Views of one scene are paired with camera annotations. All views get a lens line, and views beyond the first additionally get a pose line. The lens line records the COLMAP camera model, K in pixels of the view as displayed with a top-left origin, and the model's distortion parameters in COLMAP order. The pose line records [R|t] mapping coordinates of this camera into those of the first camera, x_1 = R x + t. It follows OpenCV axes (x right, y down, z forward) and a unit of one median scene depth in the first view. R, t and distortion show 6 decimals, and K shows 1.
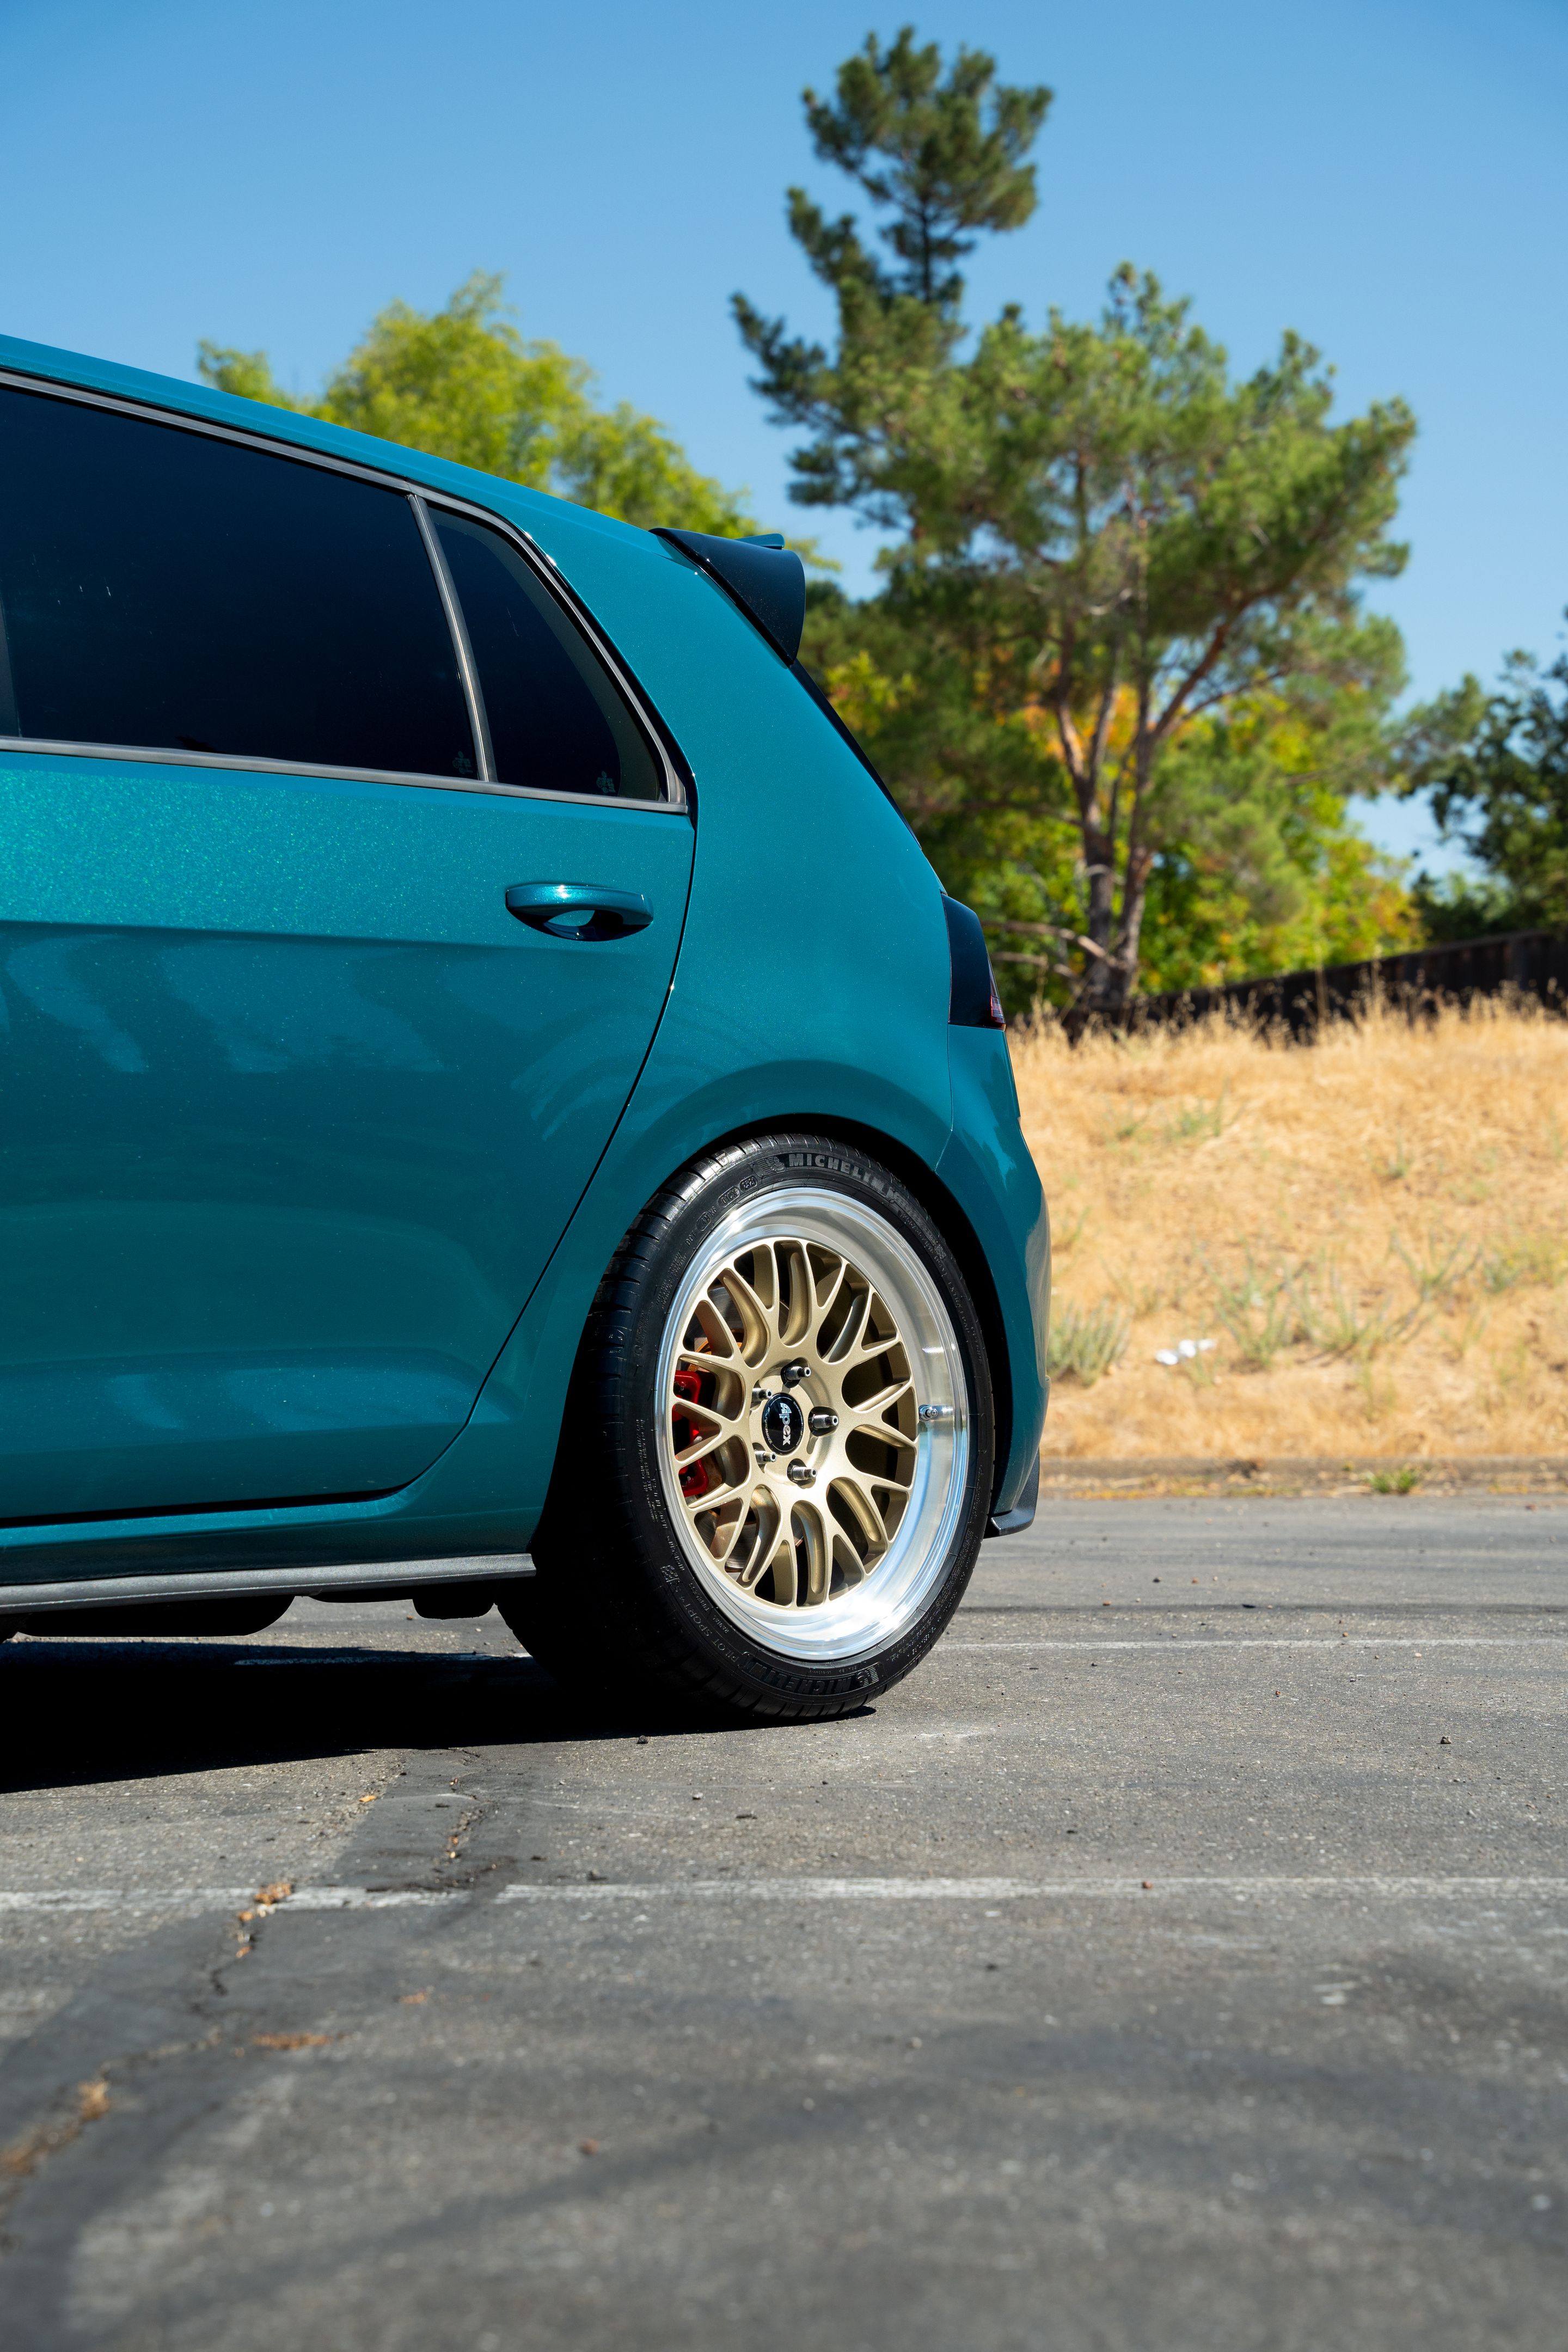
lens RADIAL K [[4574.8, 0, 843.7], [0, 4574.8, 1229.9], [0, 0, 1]] dist [0.268766, 0.720192]
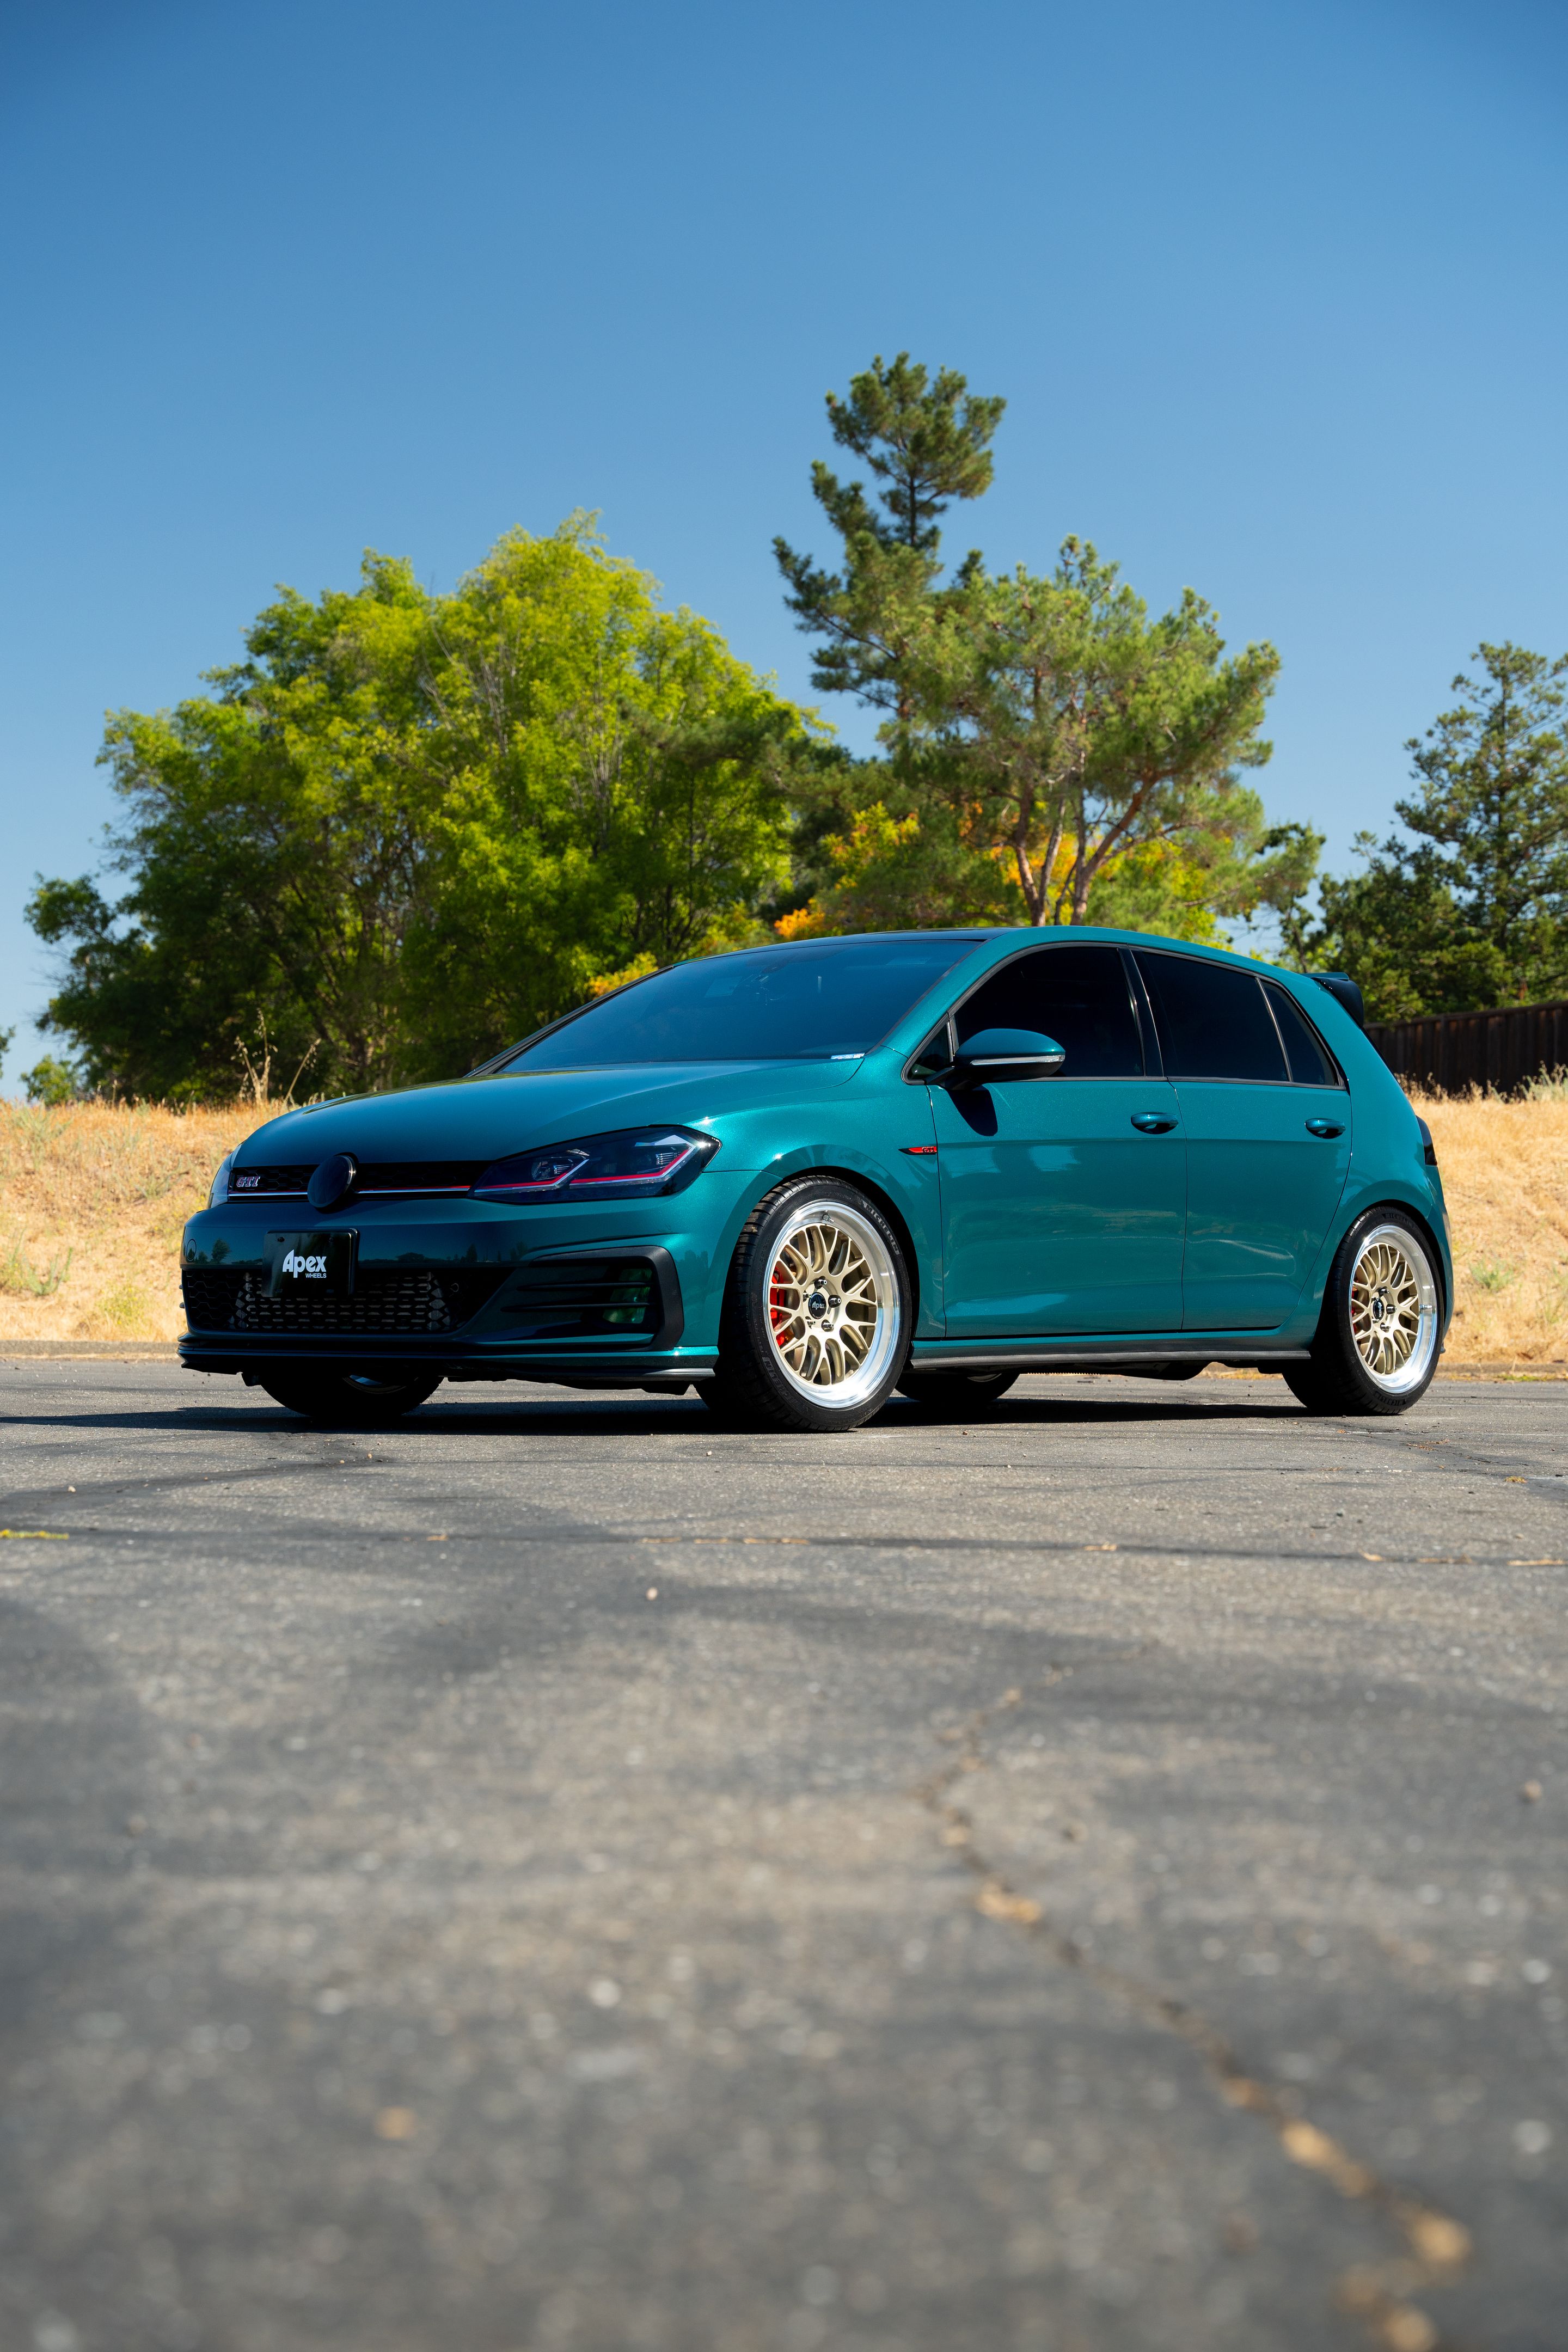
lens RADIAL K [[4095.1, 0, 788.6], [0, 4095.1, 1189.7], [0, 0, 1]] dist [0.174932, 0.153627]
pose [[0.998535, 0.021535, 0.049630, -0.082936], [-0.021353, 0.999763, -0.004200, -0.002078], [-0.049708, 0.003134, 0.998759, -0.247927]]
